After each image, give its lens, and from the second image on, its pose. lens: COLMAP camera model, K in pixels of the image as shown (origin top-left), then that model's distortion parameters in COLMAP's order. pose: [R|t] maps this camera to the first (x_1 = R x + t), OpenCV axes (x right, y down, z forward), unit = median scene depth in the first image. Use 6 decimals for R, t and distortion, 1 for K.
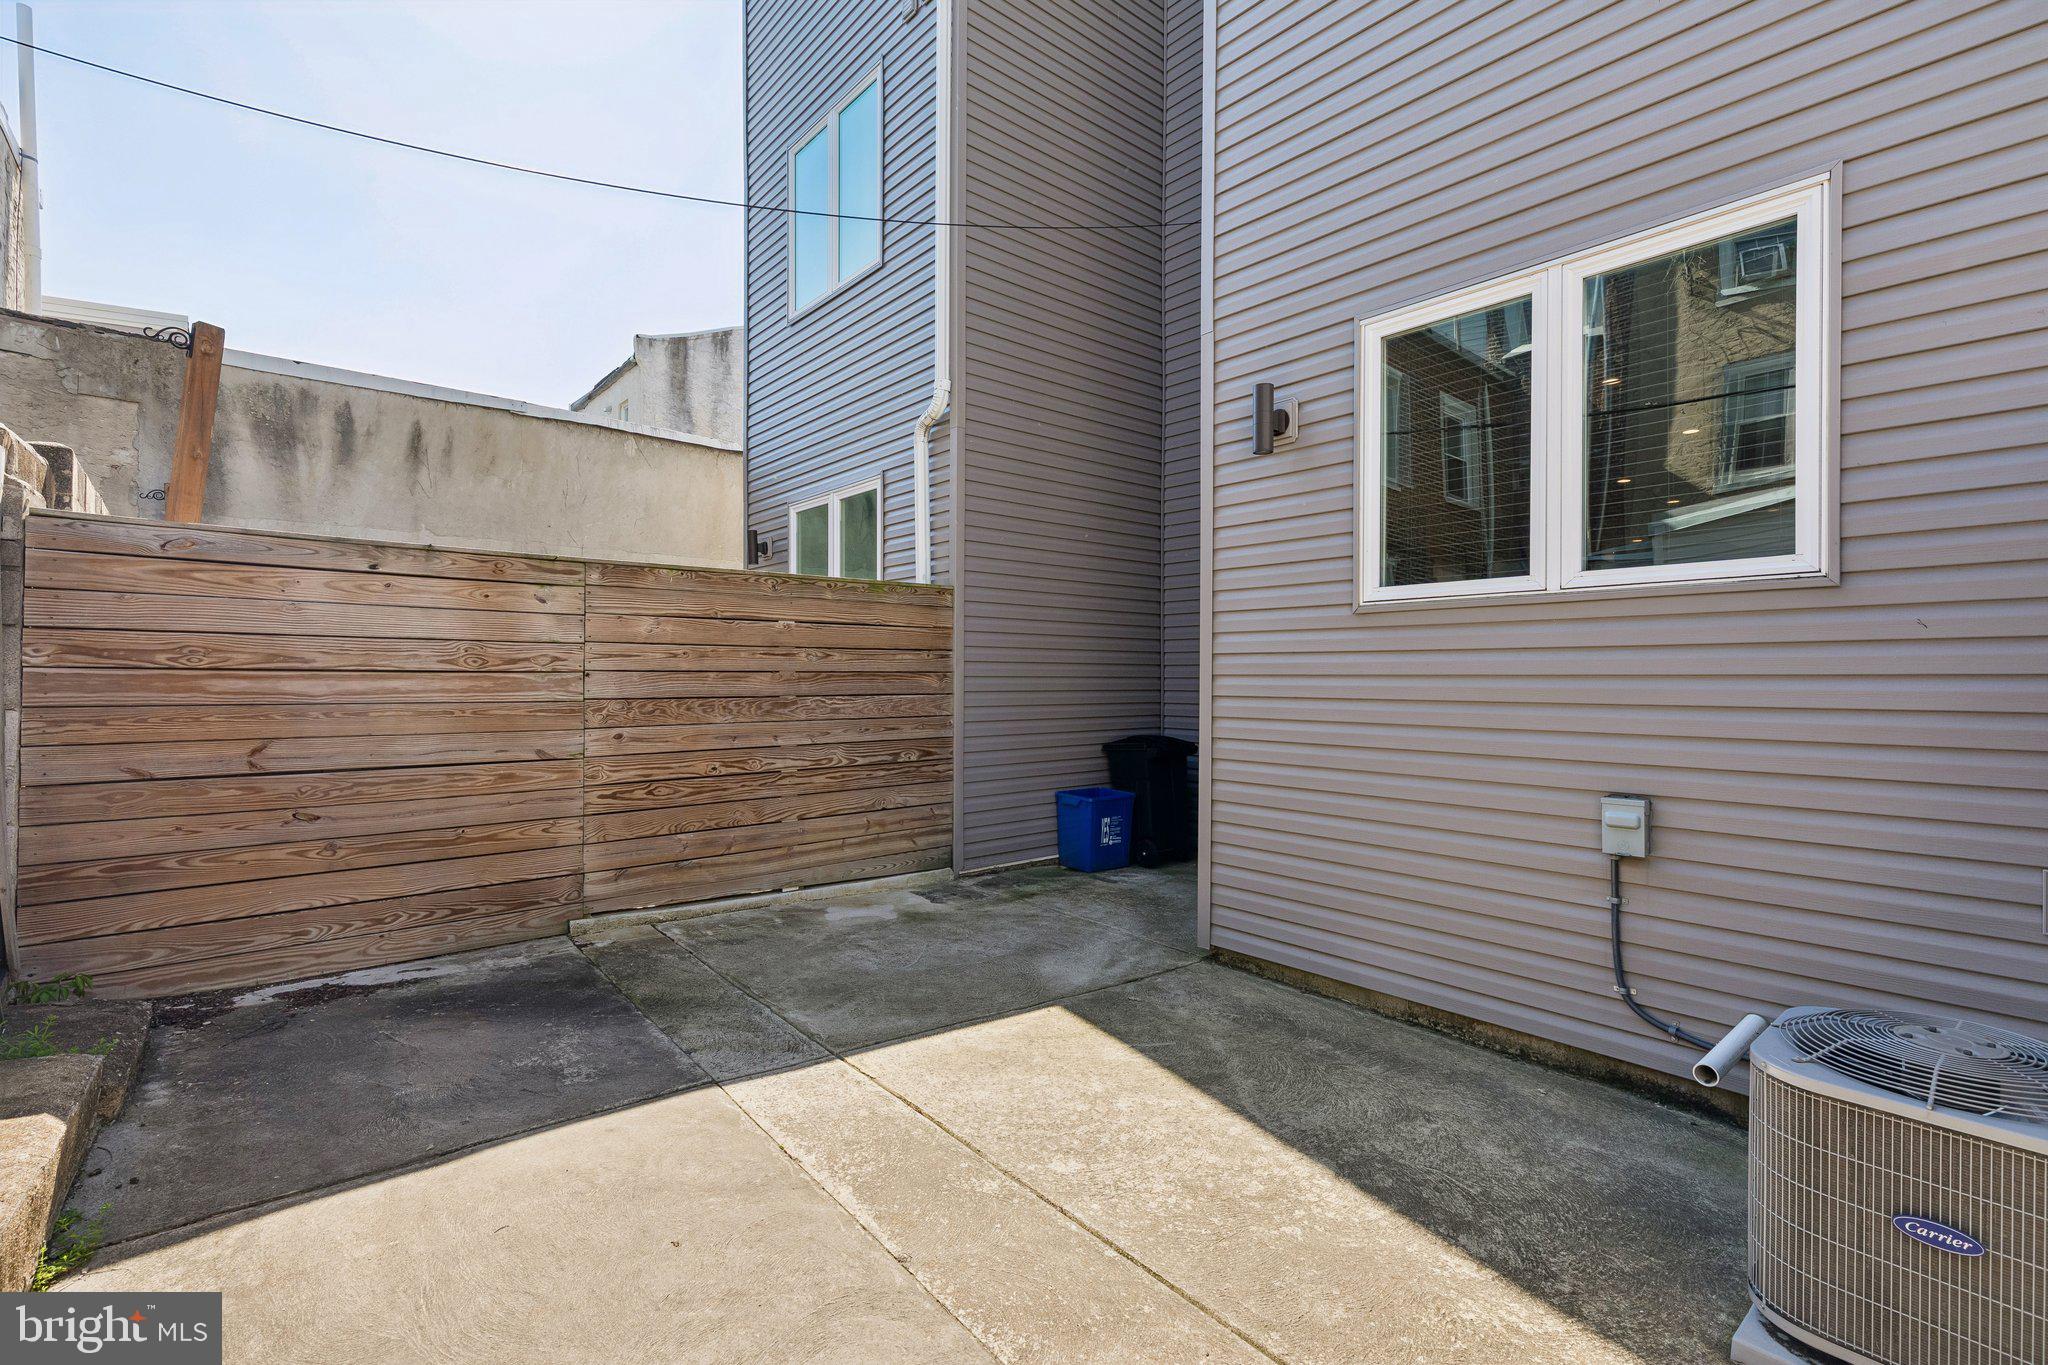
lens RADIAL K [[916.2, 0, 1023.5], [0, 916.2, 685.5], [0, 0, 1]] dist [0.007920, -0.000883]
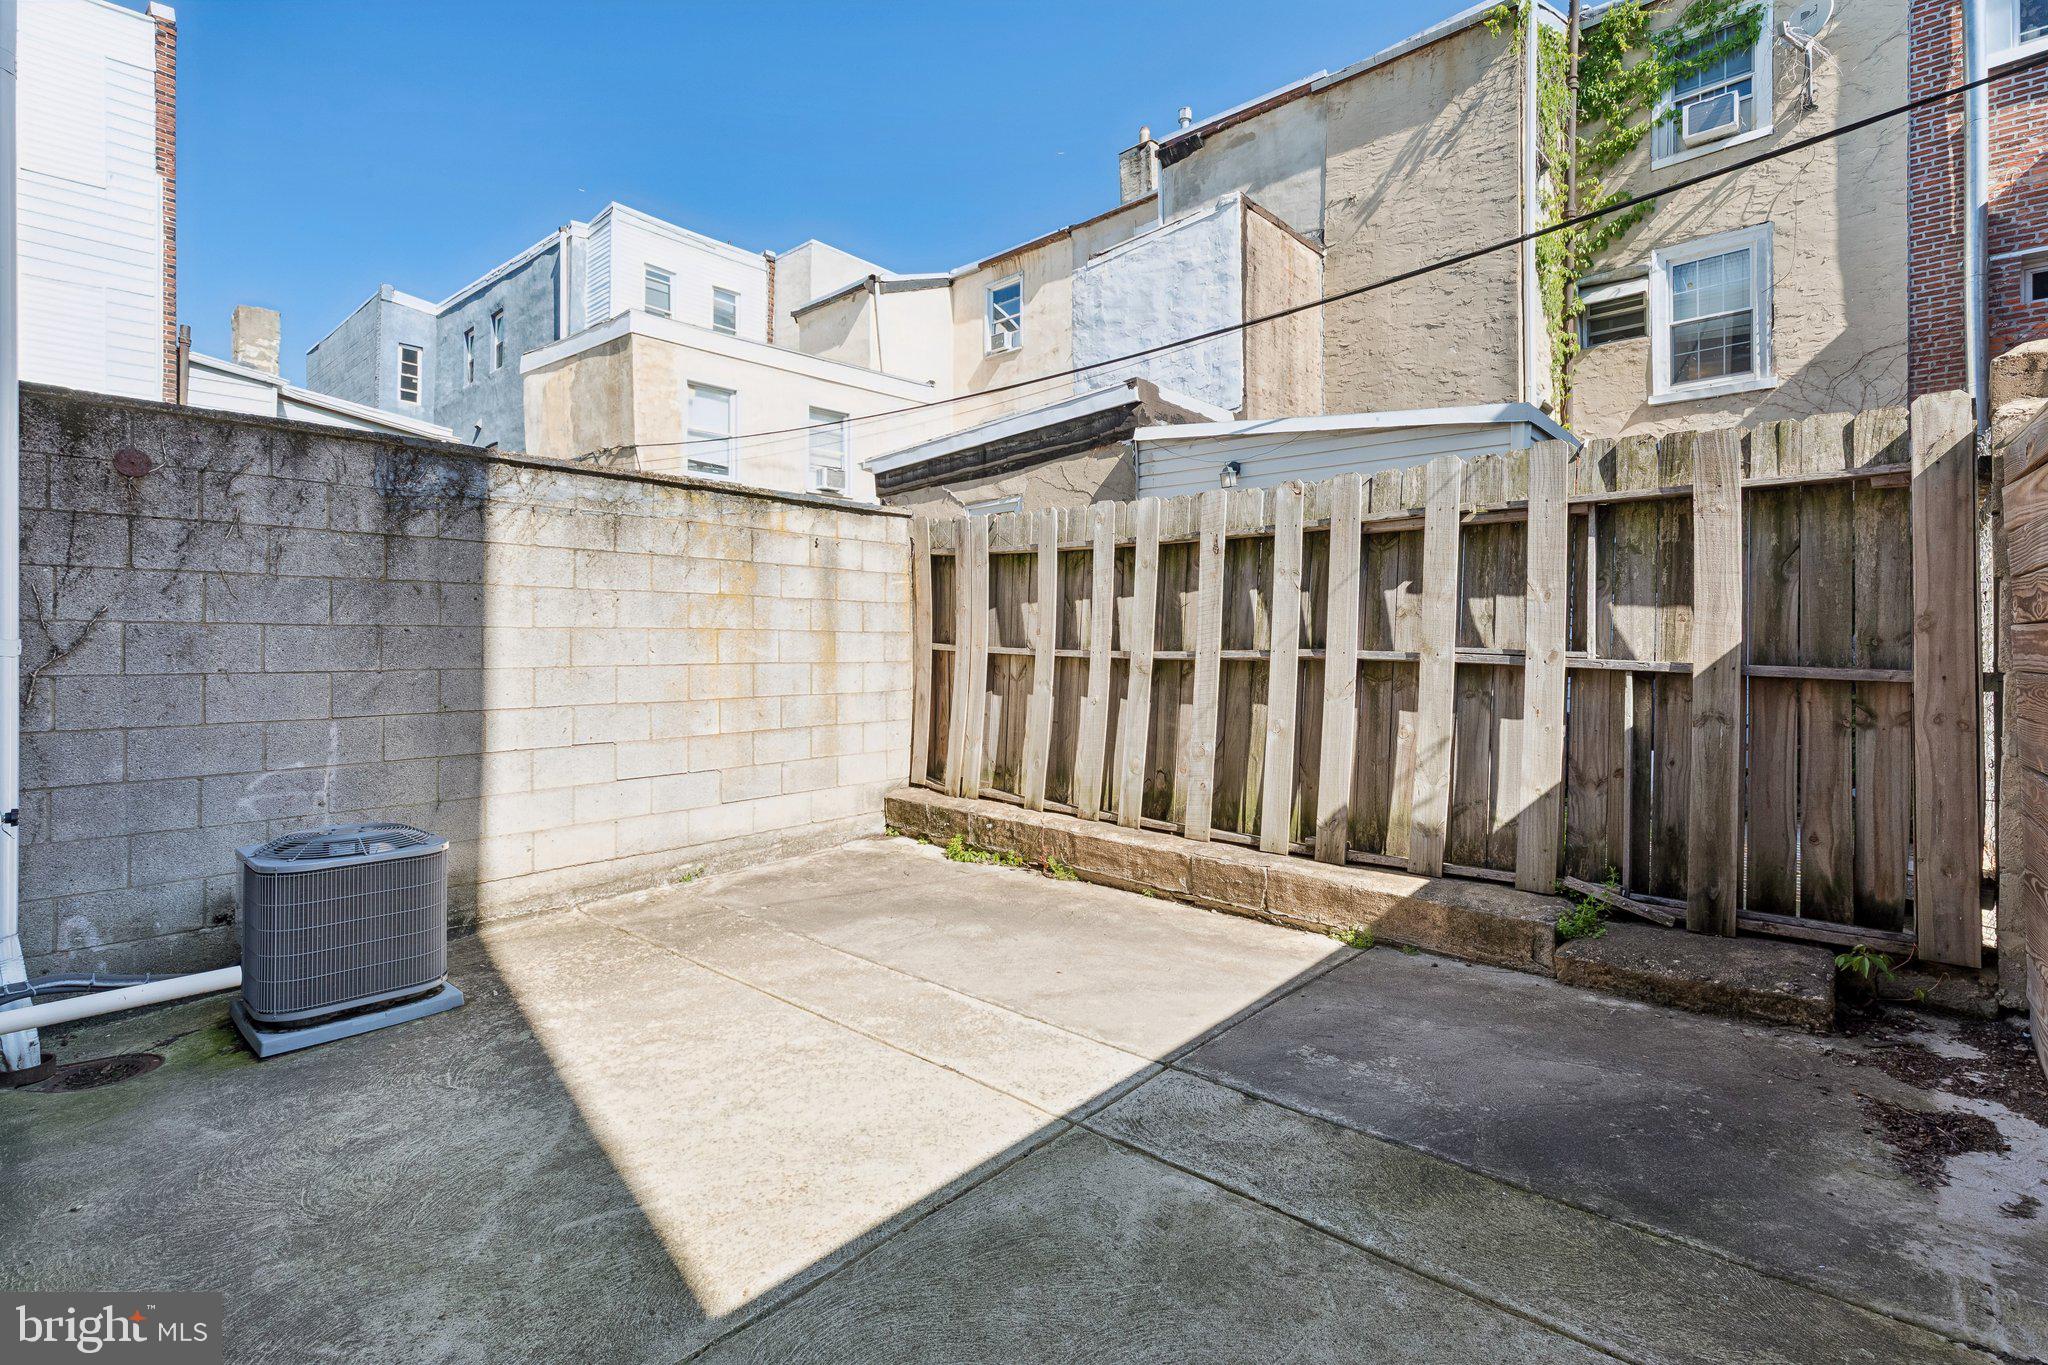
lens RADIAL K [[937.0, 0, 1026.7], [0, 937.0, 648.2], [0, 0, 1]] dist [0.011397, -0.000384]
pose [[-0.992305, -0.003298, -0.123774, -0.066957], [-0.003249, 0.999995, -0.000599, 0.008257], [0.123776, -0.000193, -0.992310, 1.736898]]
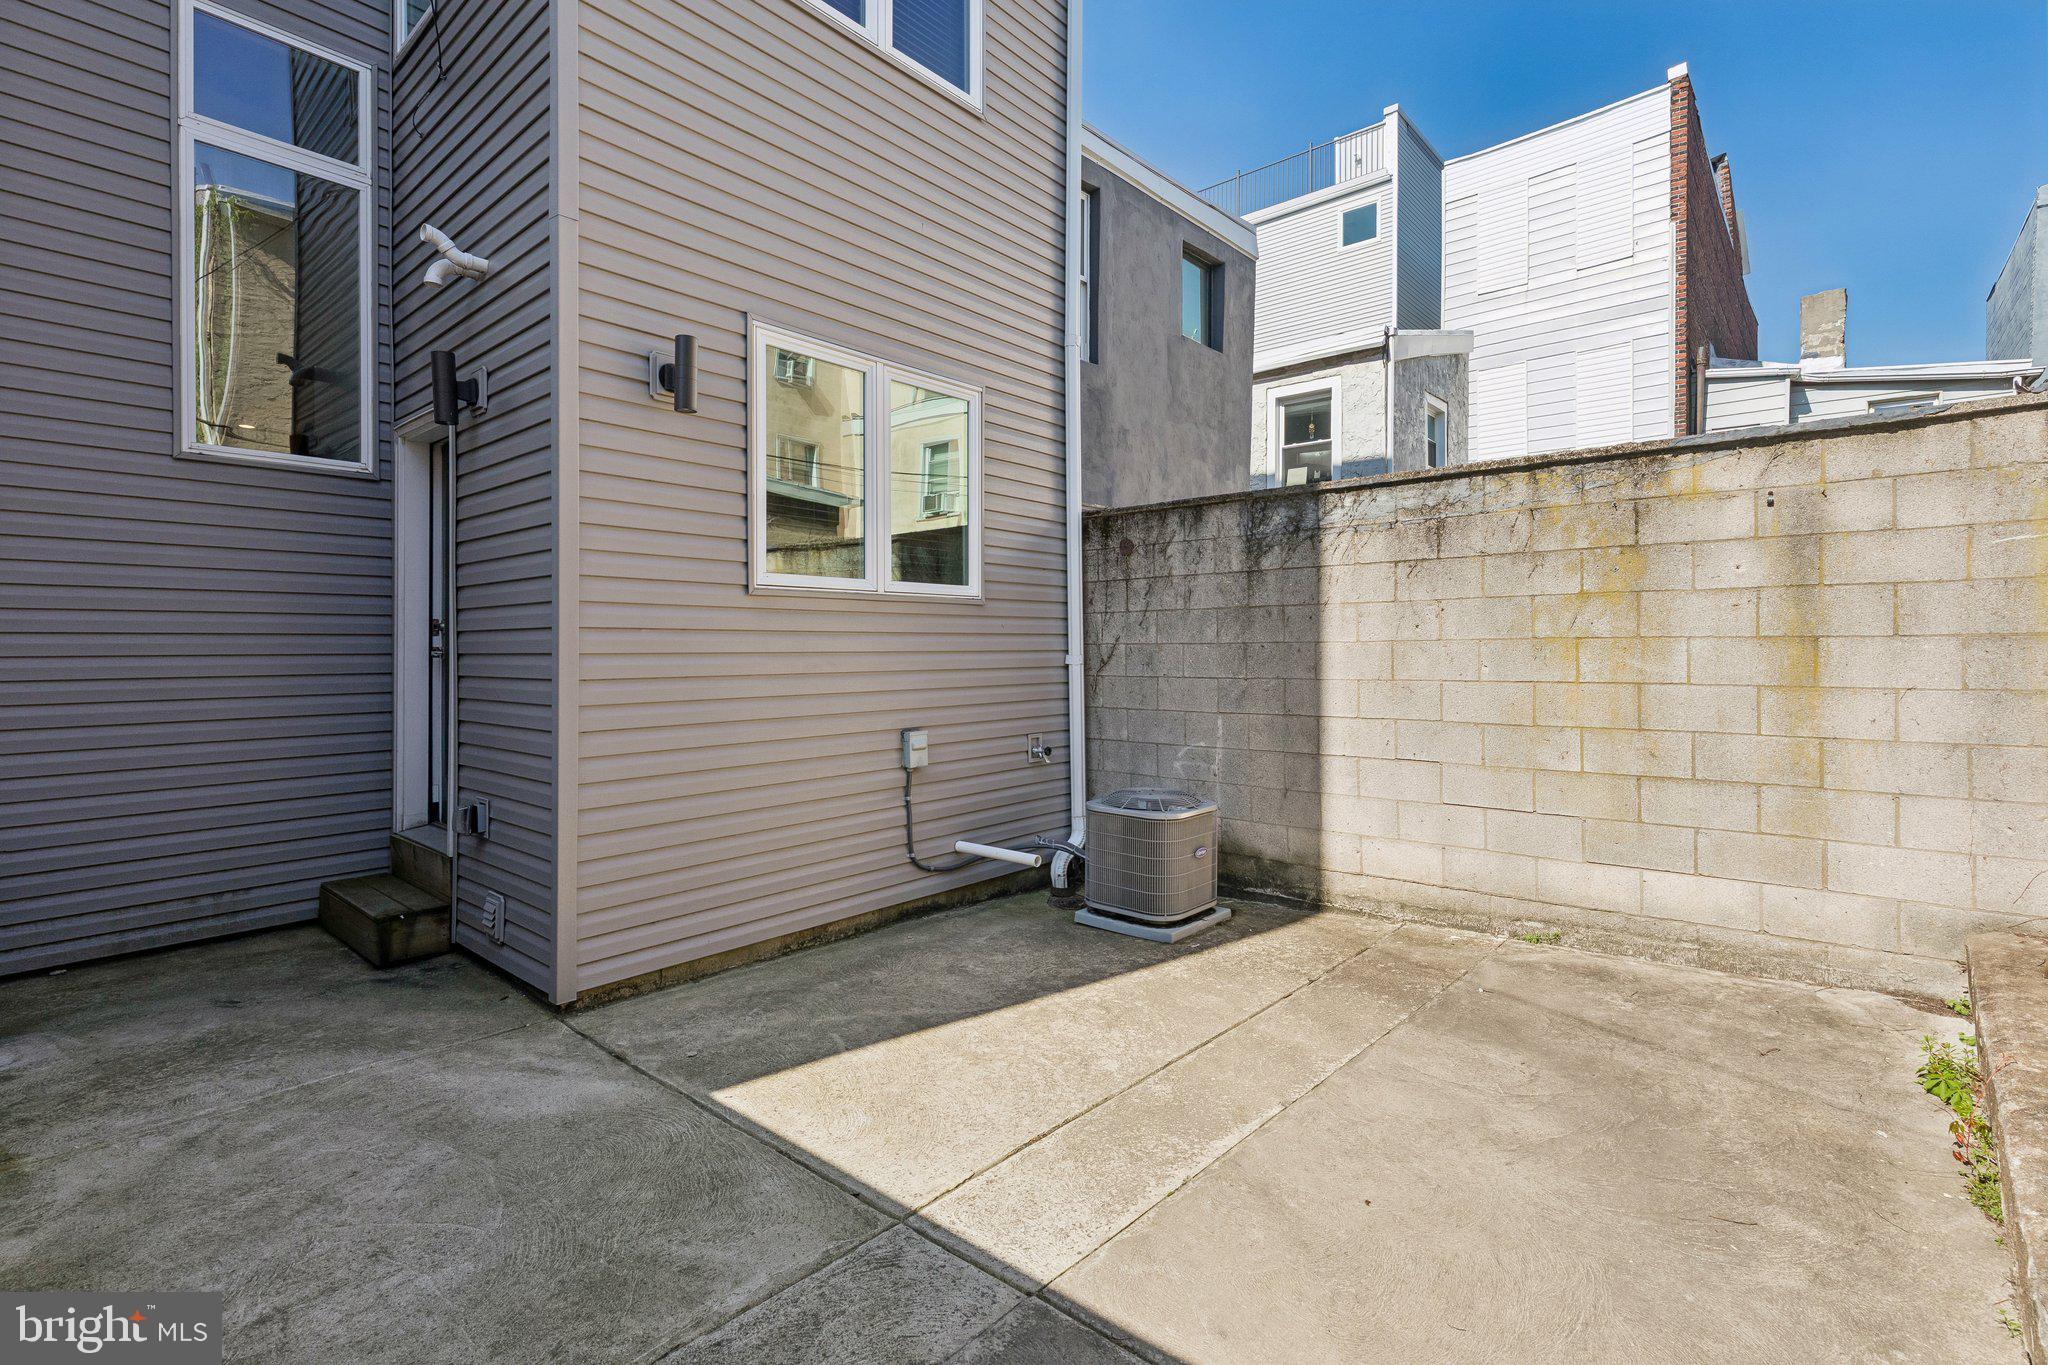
lens RADIAL K [[937.0, 0, 1026.7], [0, 937.0, 648.2], [0, 0, 1]] dist [0.011397, -0.000384]
pose [[-0.149877, -0.005505, 0.988689, -0.888756], [0.007483, 0.999950, 0.006702, -0.024275], [-0.988676, 0.008403, -0.149829, 0.991266]]
